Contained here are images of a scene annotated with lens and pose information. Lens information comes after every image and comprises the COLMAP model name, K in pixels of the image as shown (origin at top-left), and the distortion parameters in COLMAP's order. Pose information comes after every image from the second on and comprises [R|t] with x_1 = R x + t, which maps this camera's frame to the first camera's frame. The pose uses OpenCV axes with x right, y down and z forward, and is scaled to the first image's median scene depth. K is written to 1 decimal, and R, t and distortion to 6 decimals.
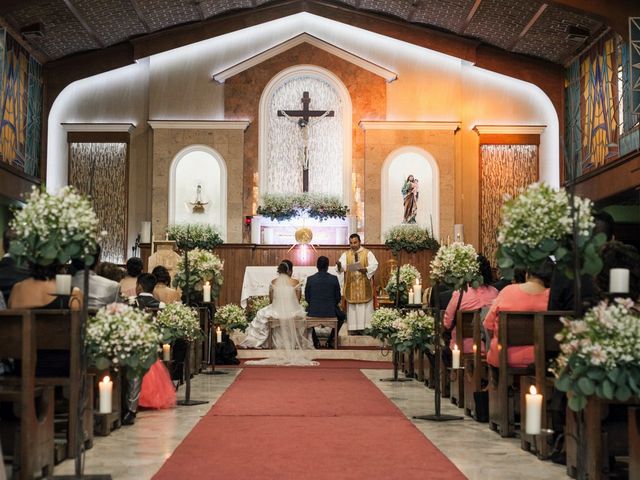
lens RADIAL K [[1089.8, 0, 320.0], [0, 1089.8, 240.0], [0, 0, 1]] dist [-0.051572, -0.203528]
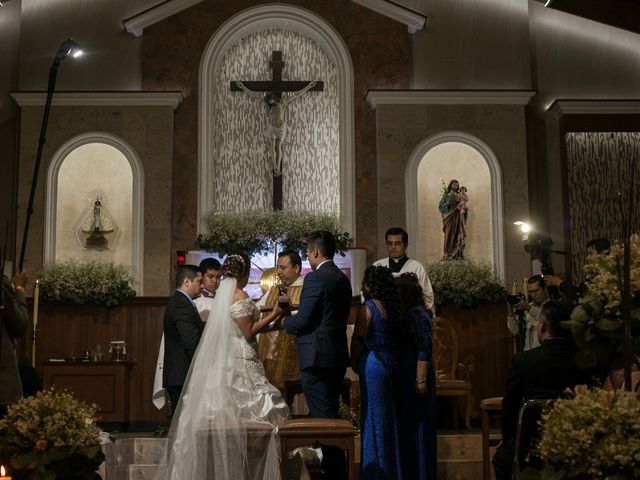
lens RADIAL K [[1104.0, 0, 320.0], [0, 1104.0, 240.0], [0, 0, 1]] dist [-0.071706, -0.096156]
pose [[0.999593, -0.011084, 0.026282, -0.007025], [0.013457, 0.995677, -0.091902, 0.030926], [-0.025150, 0.092219, 0.995421, 0.454075]]
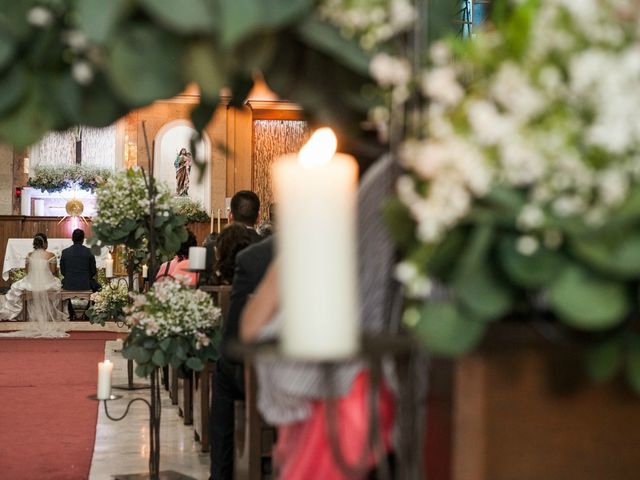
lens RADIAL K [[1089.8, 0, 320.0], [0, 1089.8, 240.0], [0, 0, 1]] dist [-0.051572, -0.203528]
pose [[0.986240, 0.003785, 0.165275, 0.047018], [-0.008154, 0.999635, 0.025765, -0.002086], [-0.165118, -0.026758, 0.985911, -0.020941]]
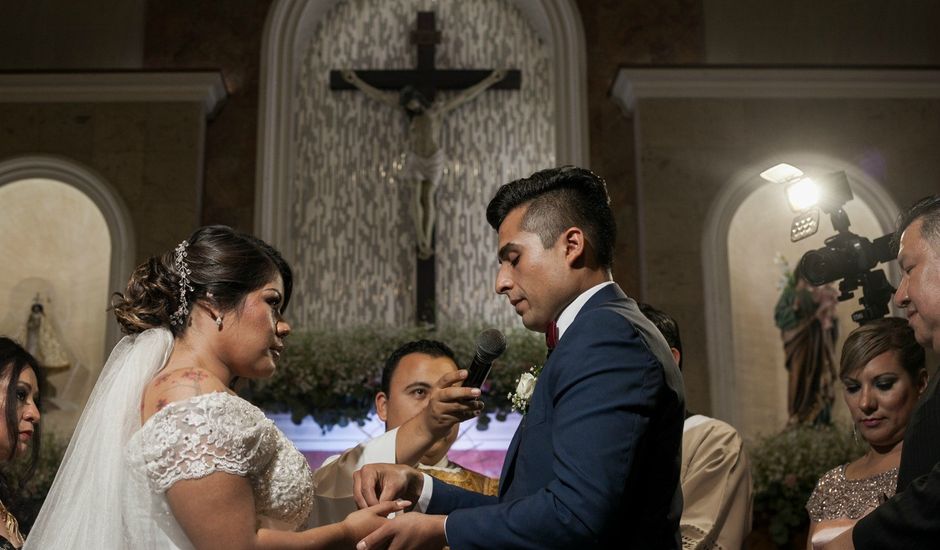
lens RADIAL K [[1394.3, 0, 455.5], [0, 1394.3, 327.3], [0, 0, 1]] dist [-0.059577, -0.078172]
pose [[0.999921, -0.011266, -0.005640, -0.003987], [0.009894, 0.979322, -0.202068, 0.030906], [0.007800, 0.201996, 0.979355, 0.741920]]
